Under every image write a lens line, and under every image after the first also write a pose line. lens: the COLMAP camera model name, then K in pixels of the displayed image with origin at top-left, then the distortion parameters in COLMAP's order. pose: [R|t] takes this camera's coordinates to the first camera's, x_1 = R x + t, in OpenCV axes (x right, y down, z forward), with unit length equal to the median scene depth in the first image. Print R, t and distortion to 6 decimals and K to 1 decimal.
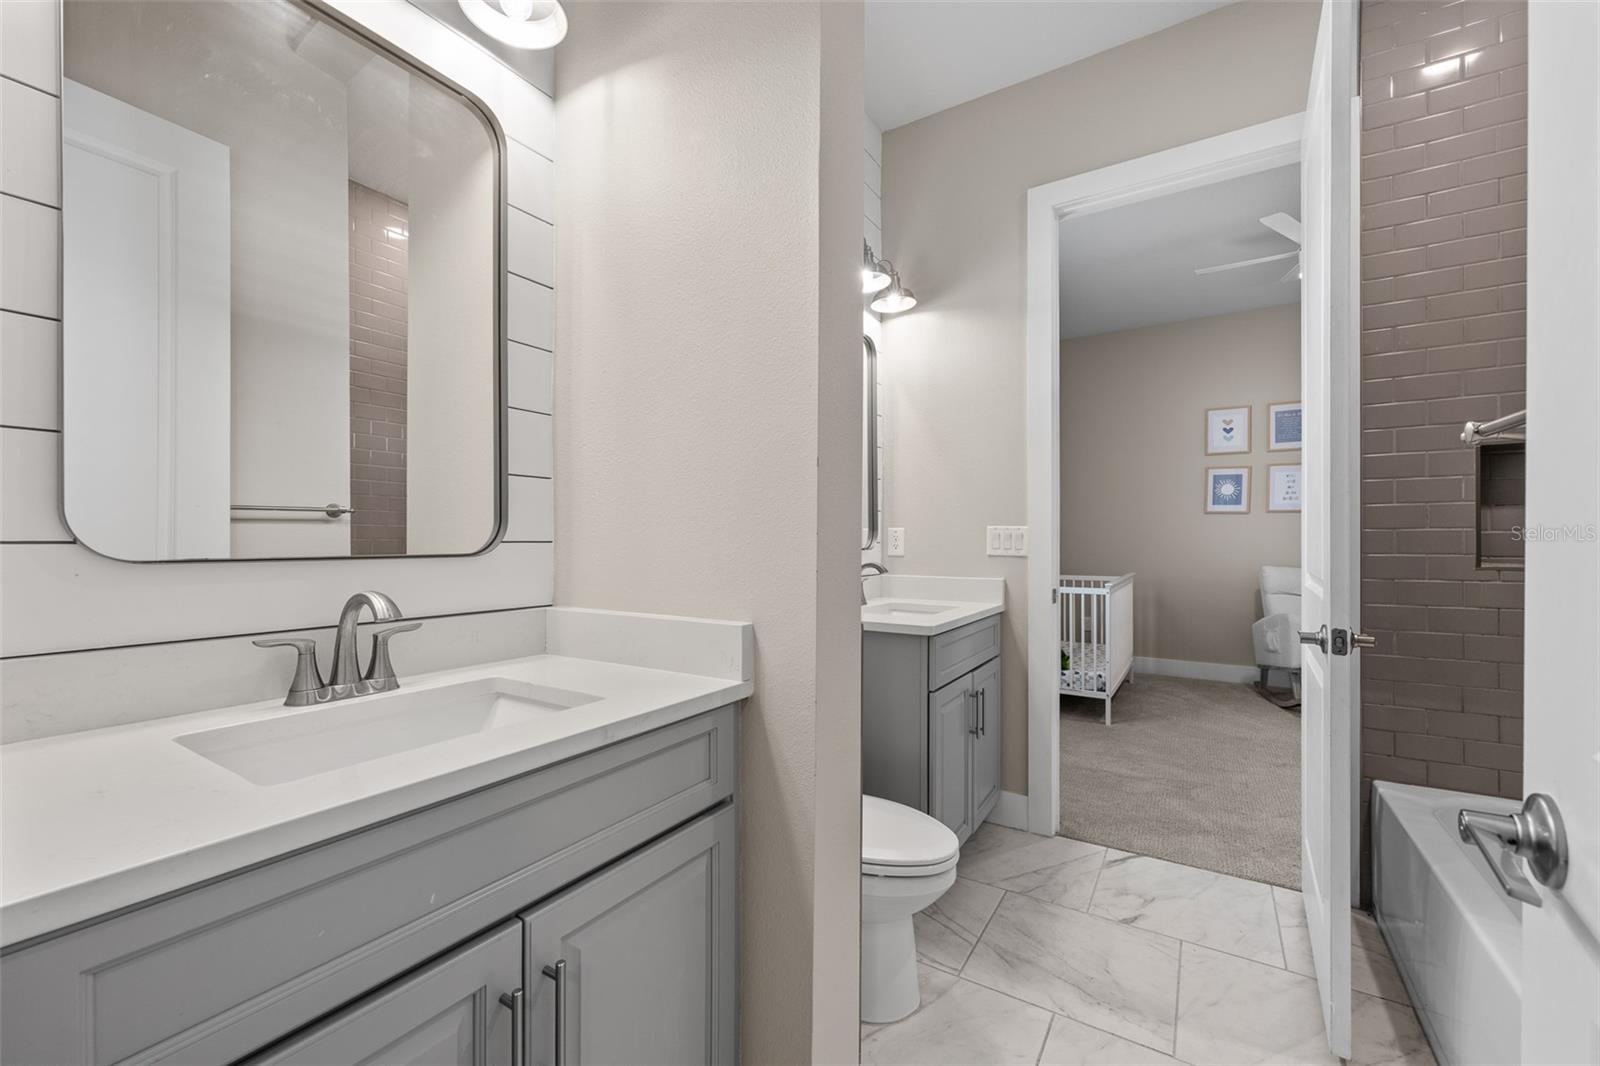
lens RADIAL K [[645.7, 0, 798.7], [0, 645.7, 524.7], [0, 0, 1]] dist [-0.000392, 0.000033]
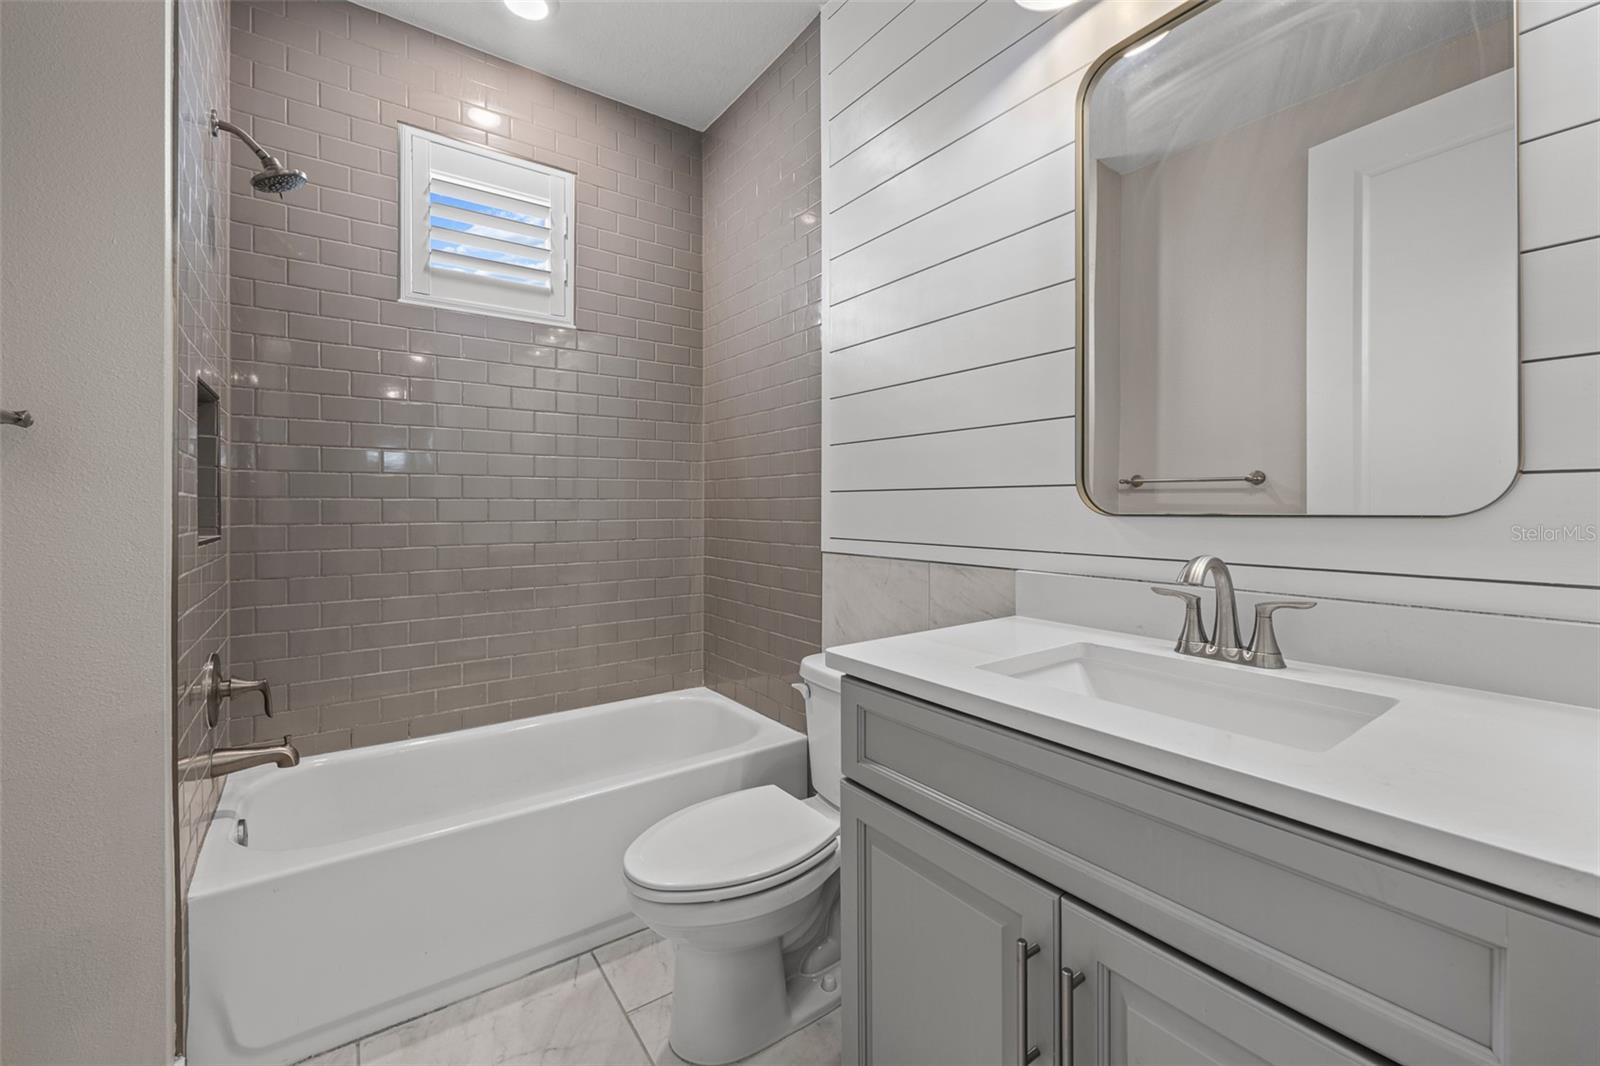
lens RADIAL K [[645.7, 0, 798.7], [0, 645.7, 524.7], [0, 0, 1]] dist [-0.000392, 0.000033]
pose [[-0.366948, 0.018318, -0.930061, 0.471293], [0.027816, 0.999575, 0.008712, 0.038189], [0.929826, -0.022674, -0.367301, 0.813741]]
